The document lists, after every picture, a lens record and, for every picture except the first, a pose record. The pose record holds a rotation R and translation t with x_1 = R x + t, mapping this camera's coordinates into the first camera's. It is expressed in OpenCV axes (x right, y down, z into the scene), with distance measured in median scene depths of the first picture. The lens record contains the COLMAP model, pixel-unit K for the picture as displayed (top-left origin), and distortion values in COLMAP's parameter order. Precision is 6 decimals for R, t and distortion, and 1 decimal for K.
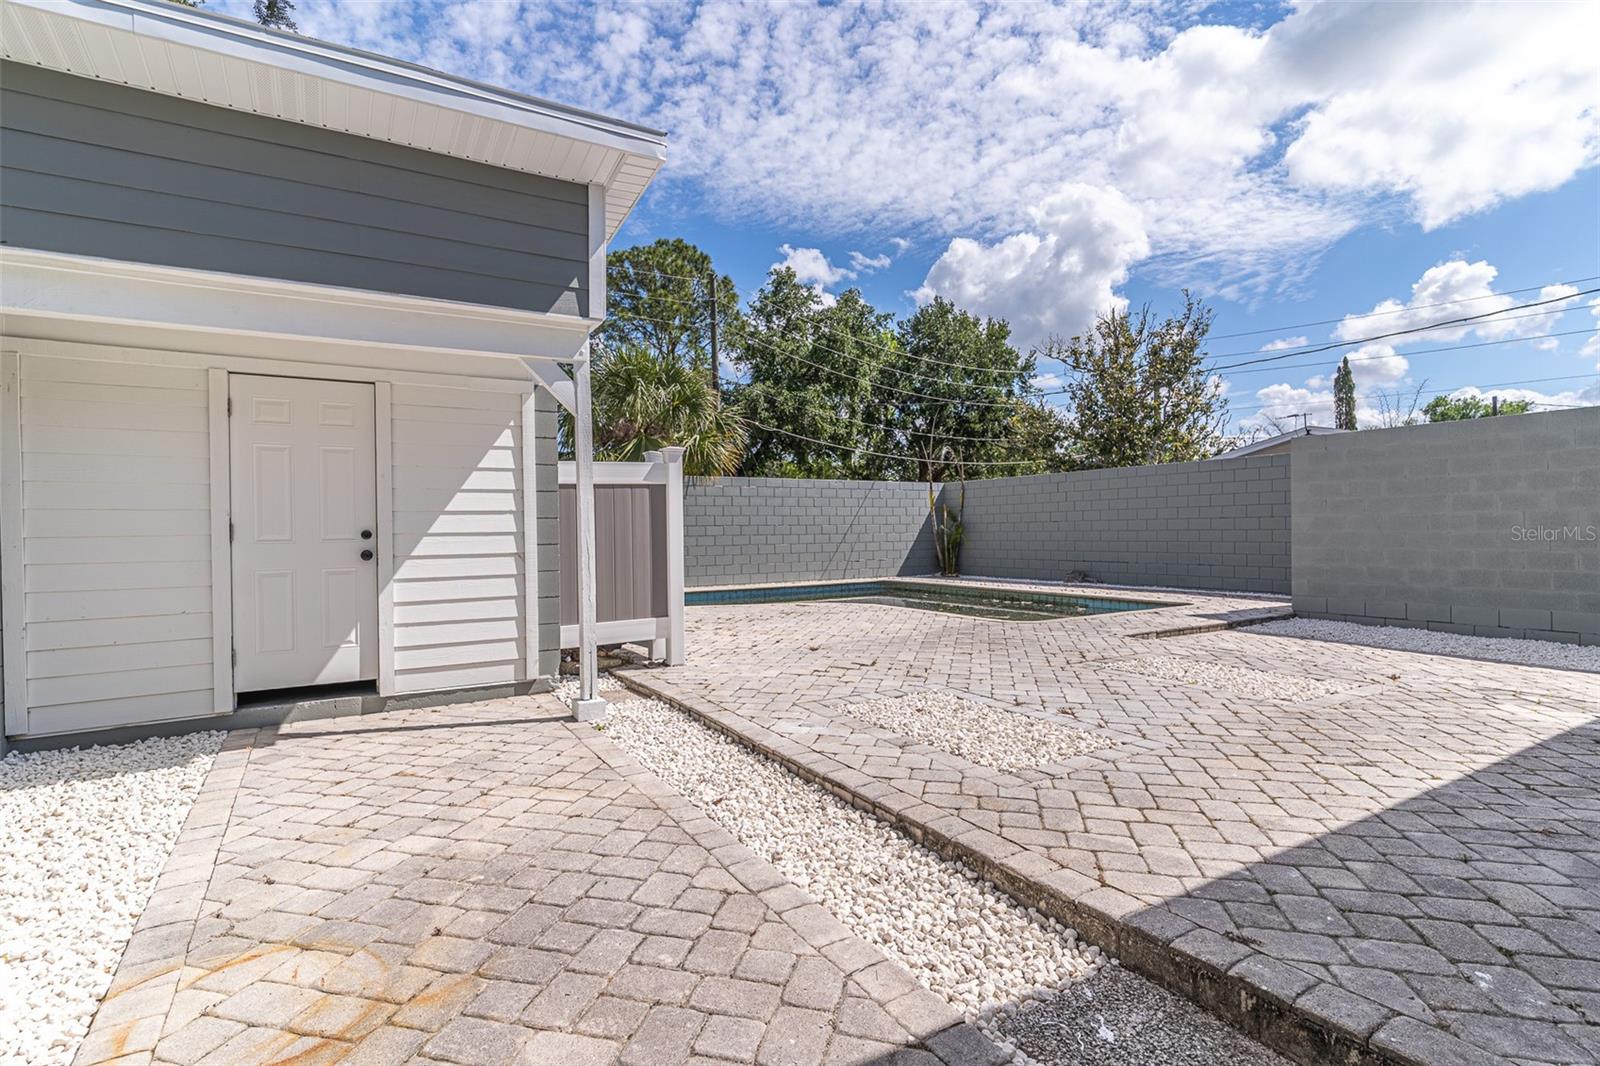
lens RADIAL K [[752.0, 0, 800.0], [0, 752.0, 533.0], [0, 0, 1]] dist [-0.000718, -0.001563]
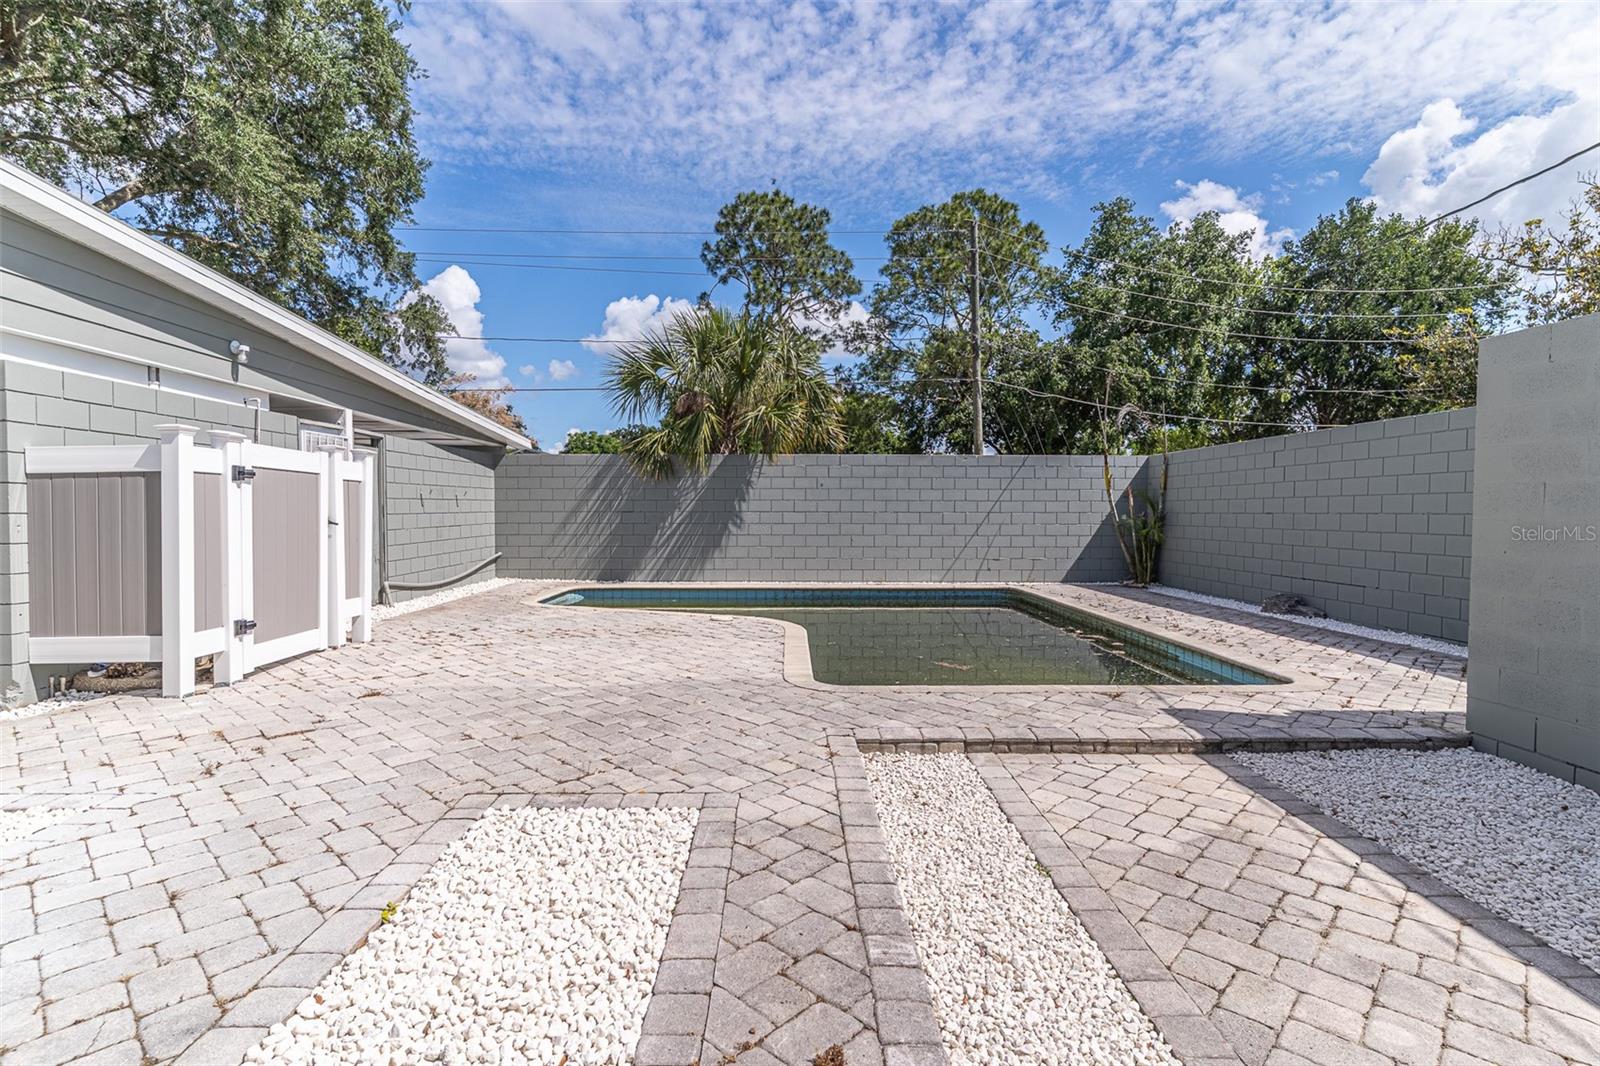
lens RADIAL K [[752.0, 0, 800.0], [0, 752.0, 533.0], [0, 0, 1]] dist [-0.000718, -0.001563]
pose [[0.858352, 0.032711, -0.512018, 0.167300], [-0.017220, 0.999240, 0.034970, -0.007673], [0.512773, -0.021200, 0.858263, 0.130301]]
